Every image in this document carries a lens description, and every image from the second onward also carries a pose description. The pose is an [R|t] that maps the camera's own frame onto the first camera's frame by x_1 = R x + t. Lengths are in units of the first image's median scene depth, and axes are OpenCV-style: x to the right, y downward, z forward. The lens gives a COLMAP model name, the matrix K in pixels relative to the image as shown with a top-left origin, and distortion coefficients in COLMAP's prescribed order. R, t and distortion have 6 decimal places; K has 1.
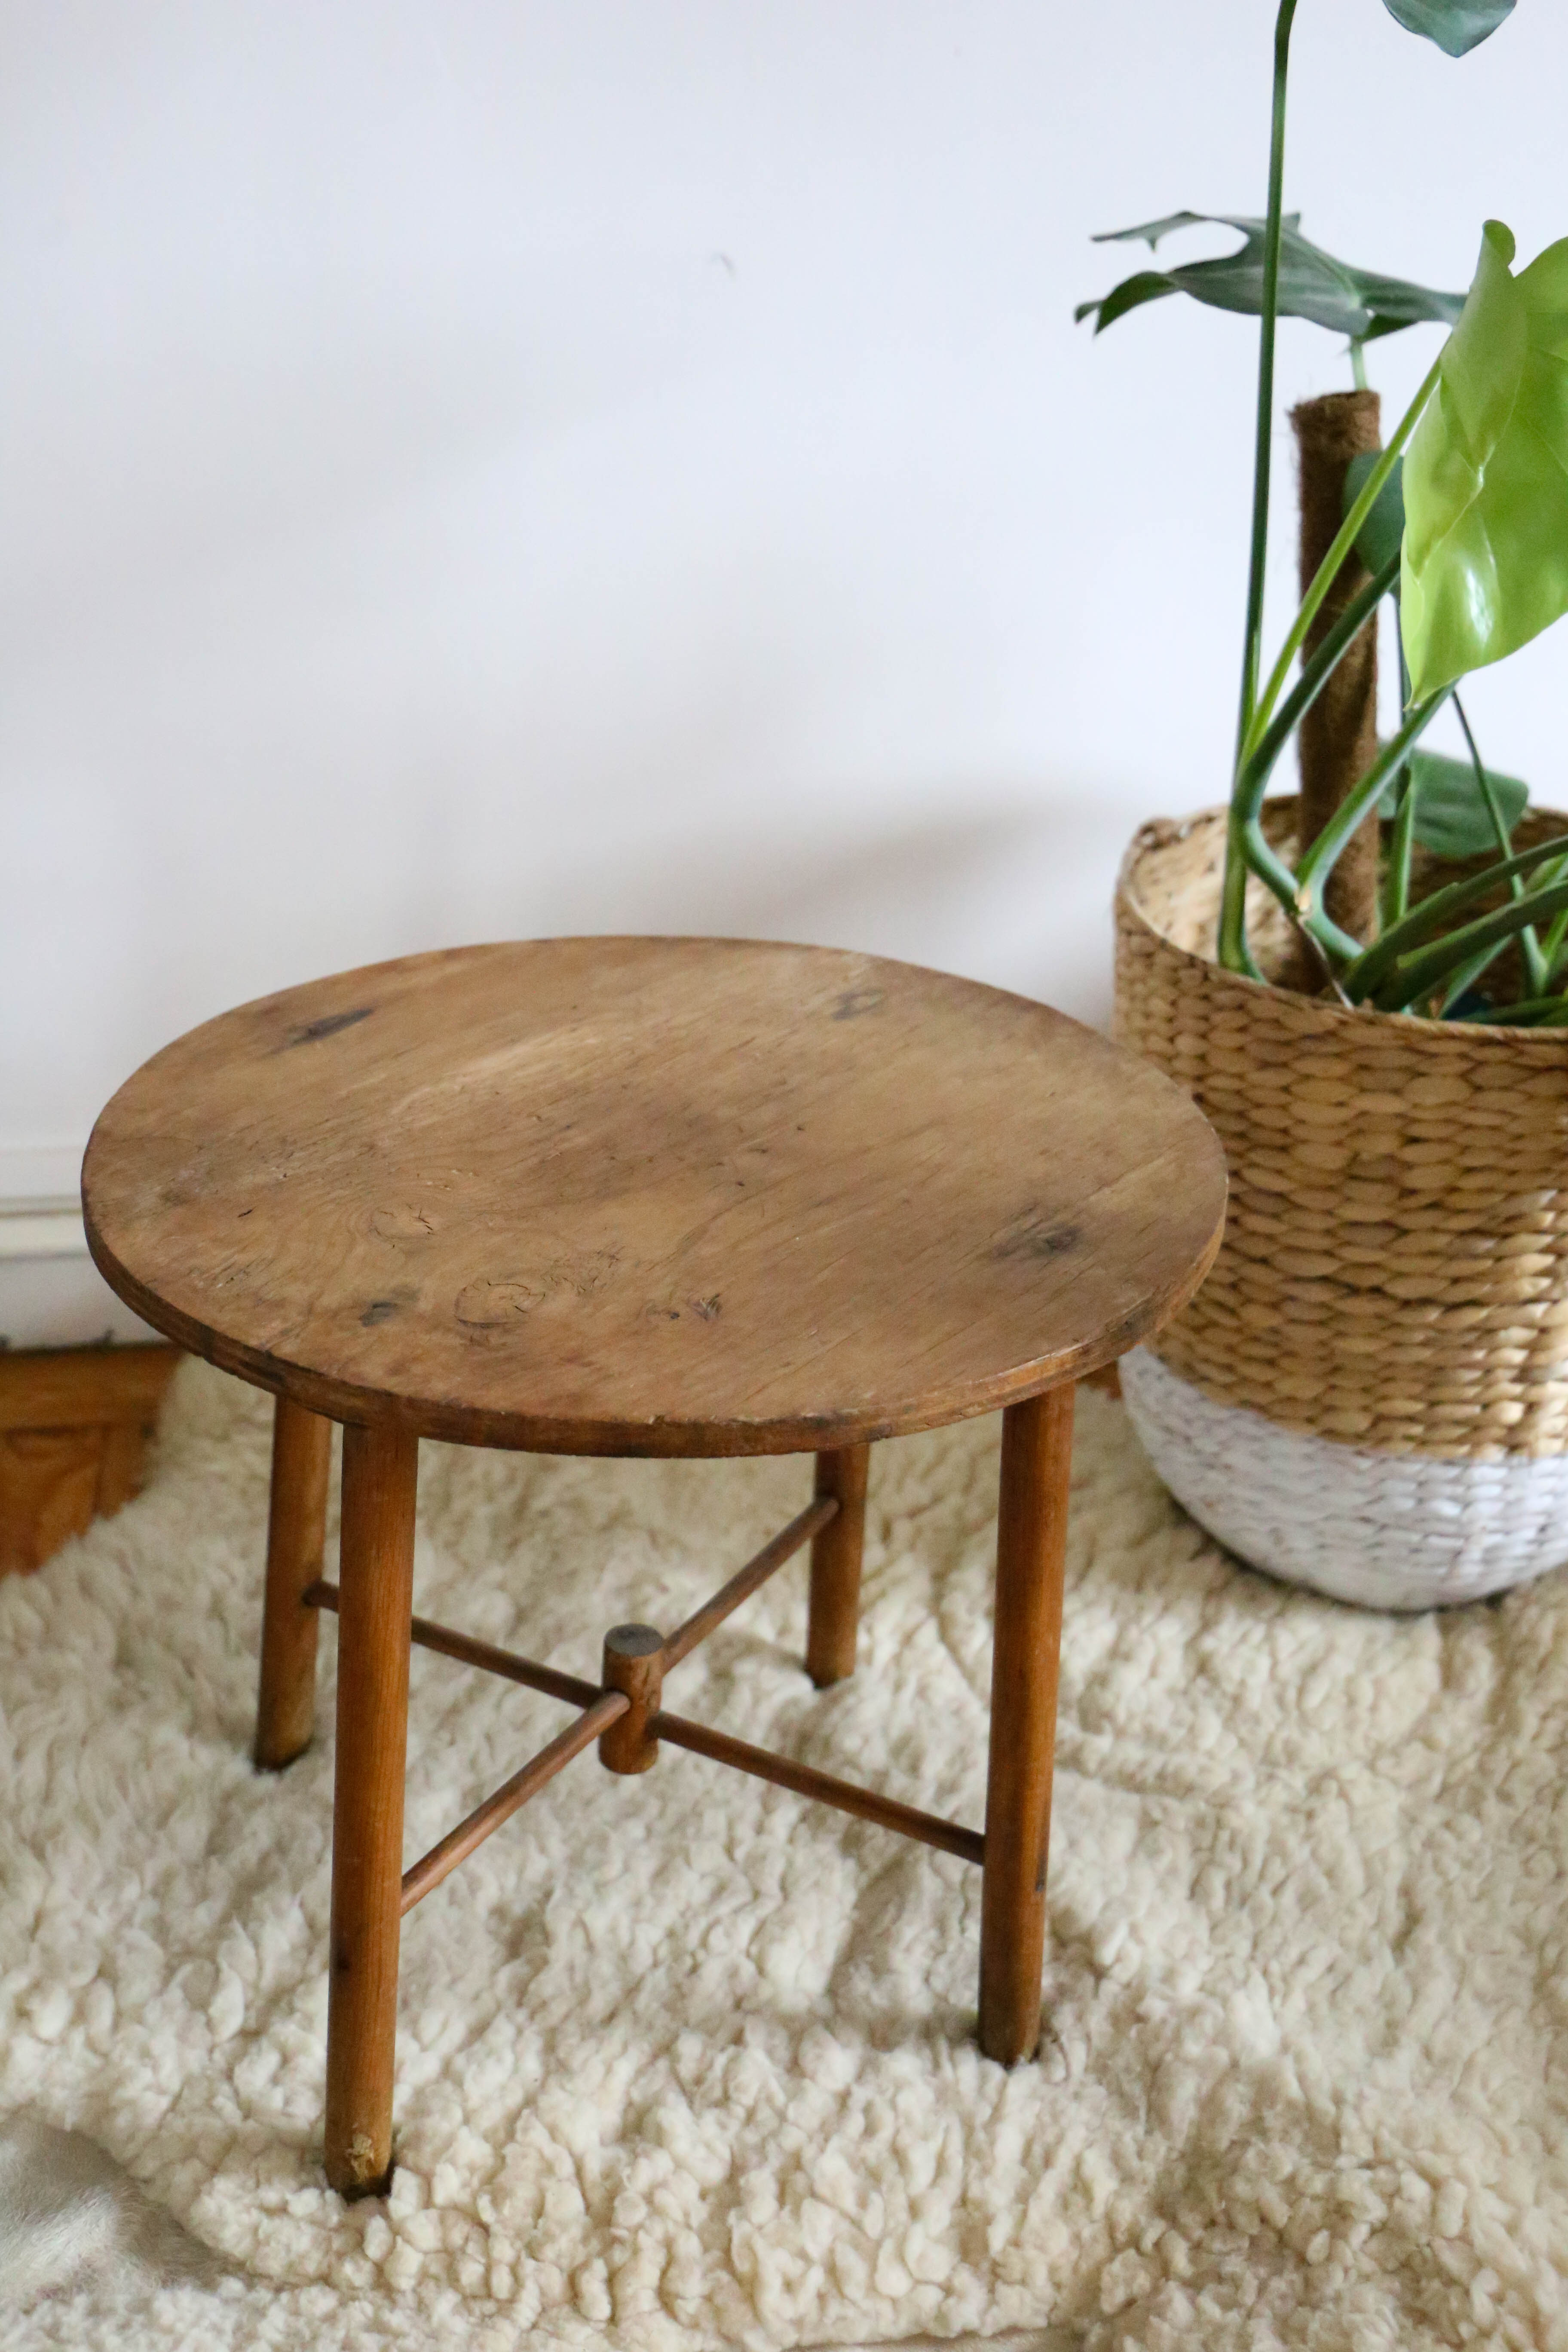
lens RADIAL K [[2762.1, 0, 781.9], [0, 2762.1, 1211.4], [0, 0, 1]] dist [-0.002173, 0.159967]
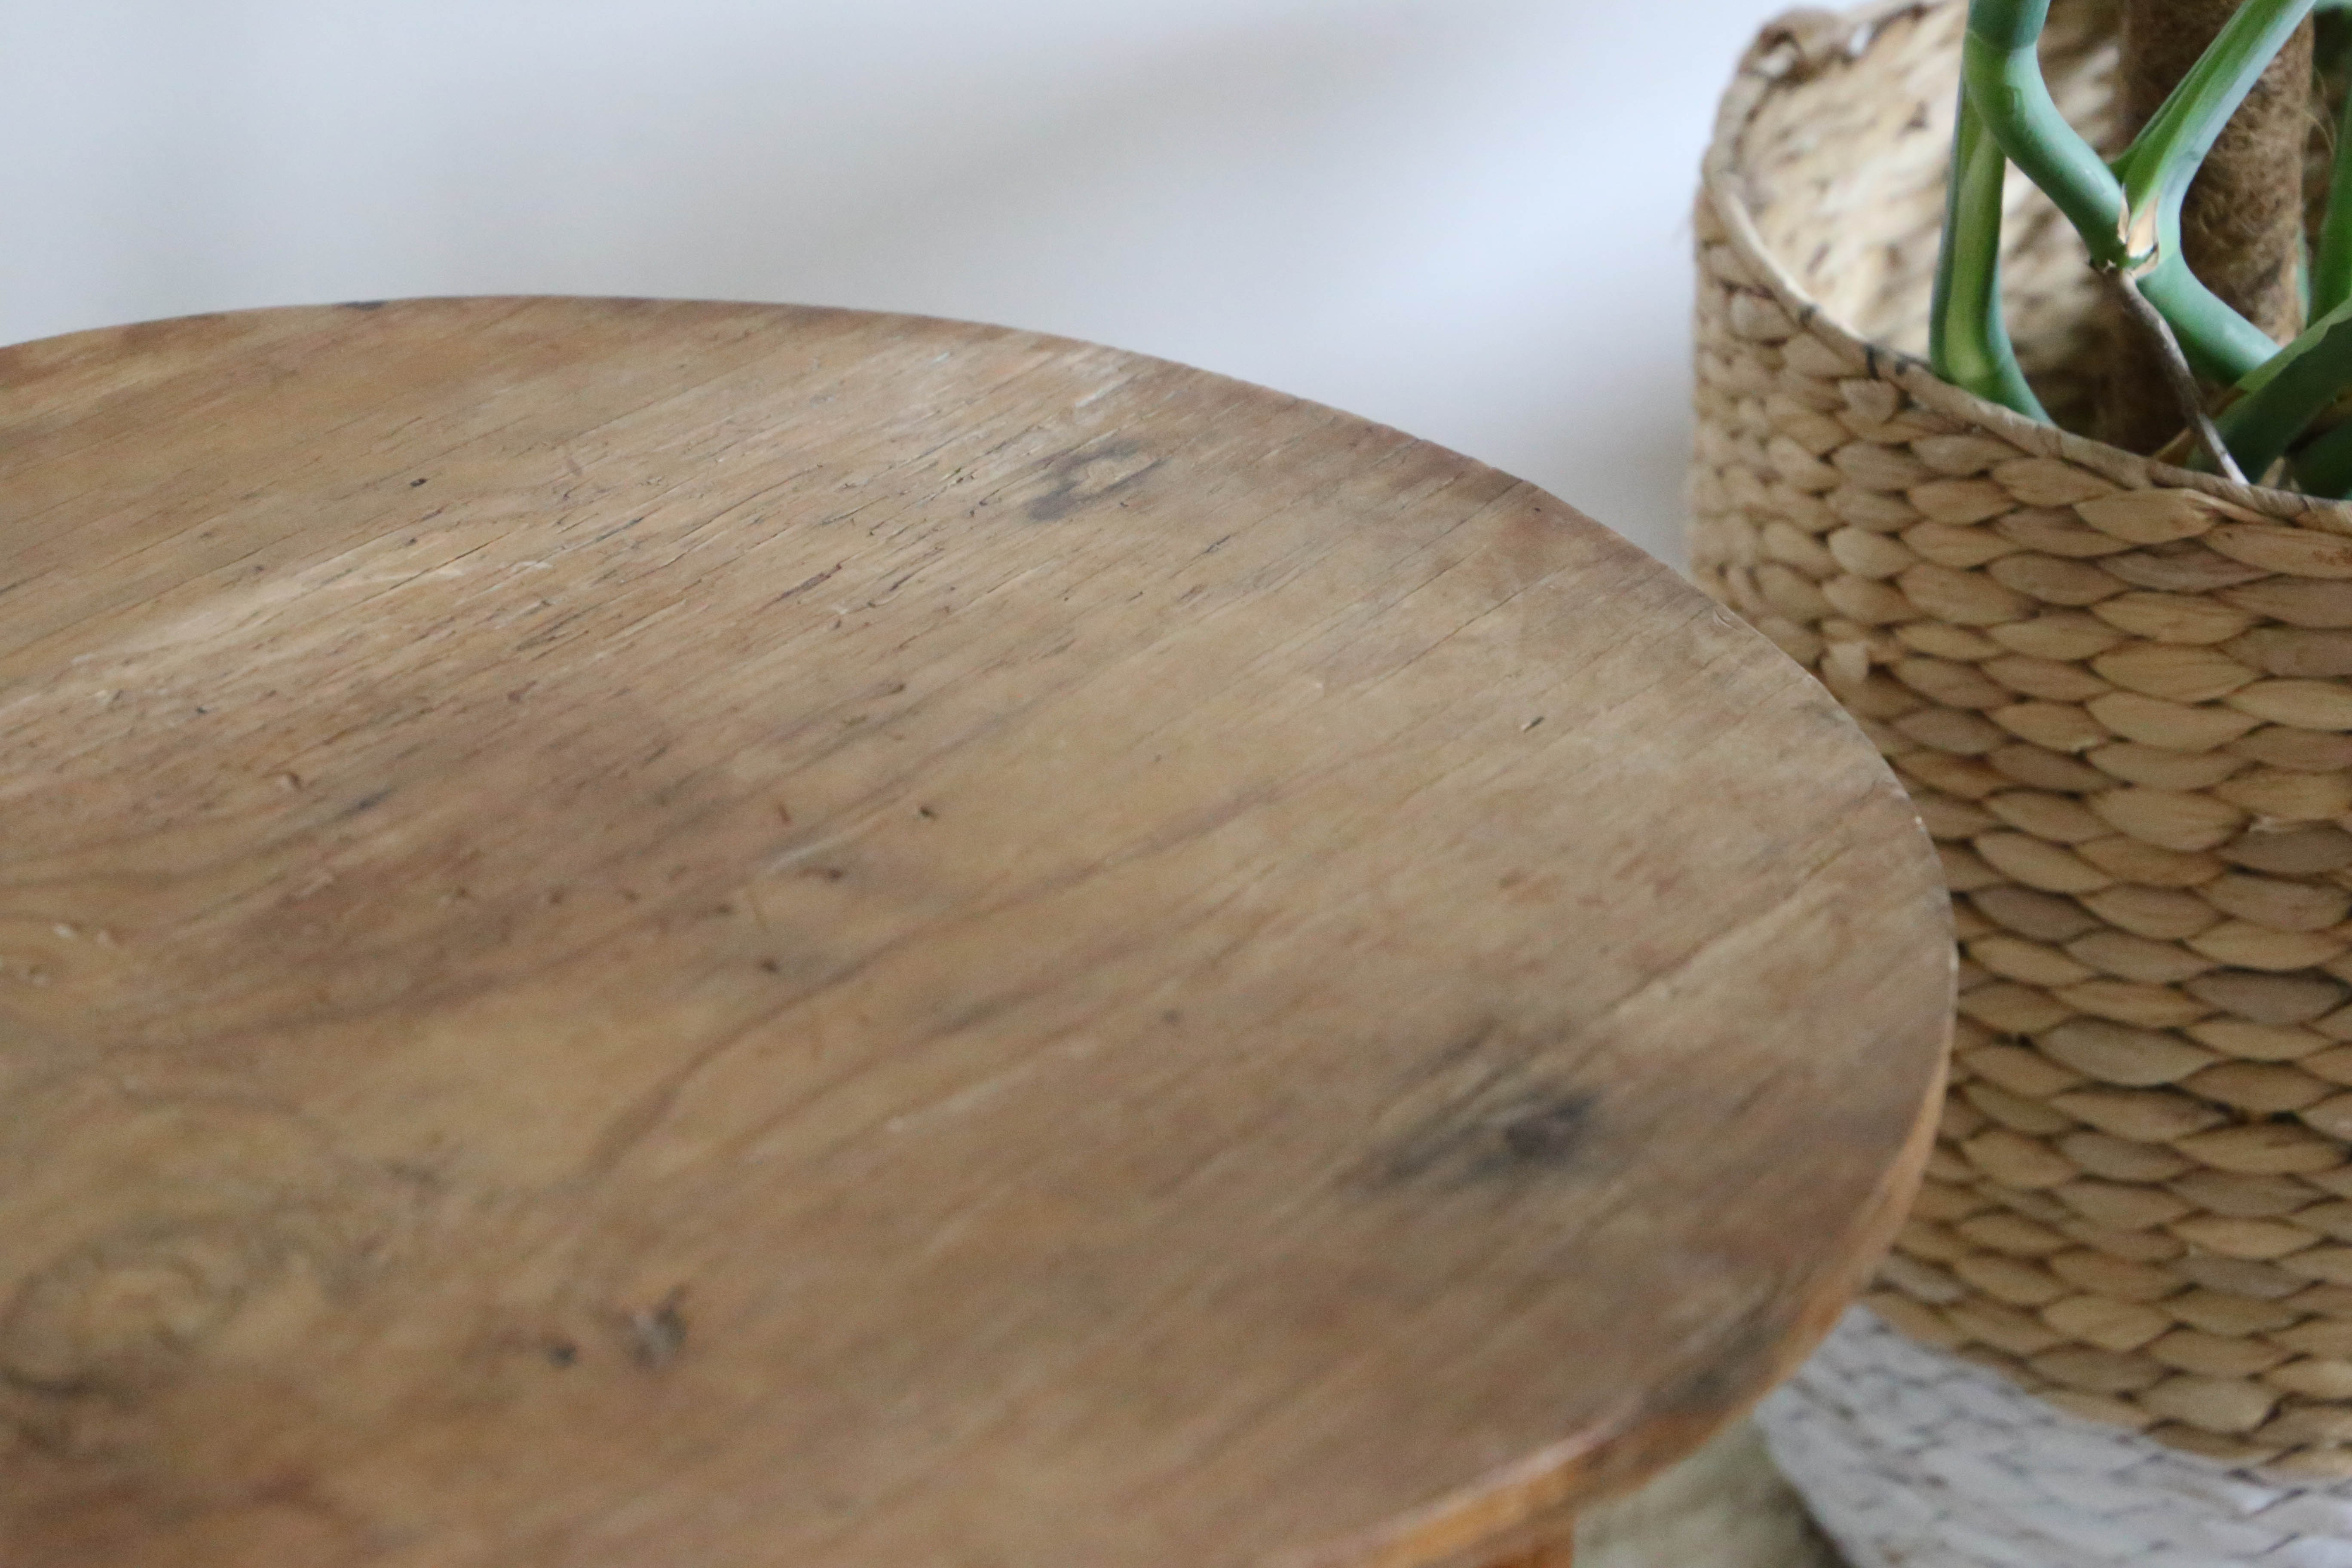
lens RADIAL K [[5068.3, 0, 1166.7], [0, 5068.3, 775.3], [0, 0, 1]] dist [0.190727, 0.496280]
pose [[0.999841, 0.009696, 0.014962, 0.028017], [-0.010190, 0.999394, 0.033287, -0.055185], [-0.014630, -0.033434, 0.999334, 0.211826]]
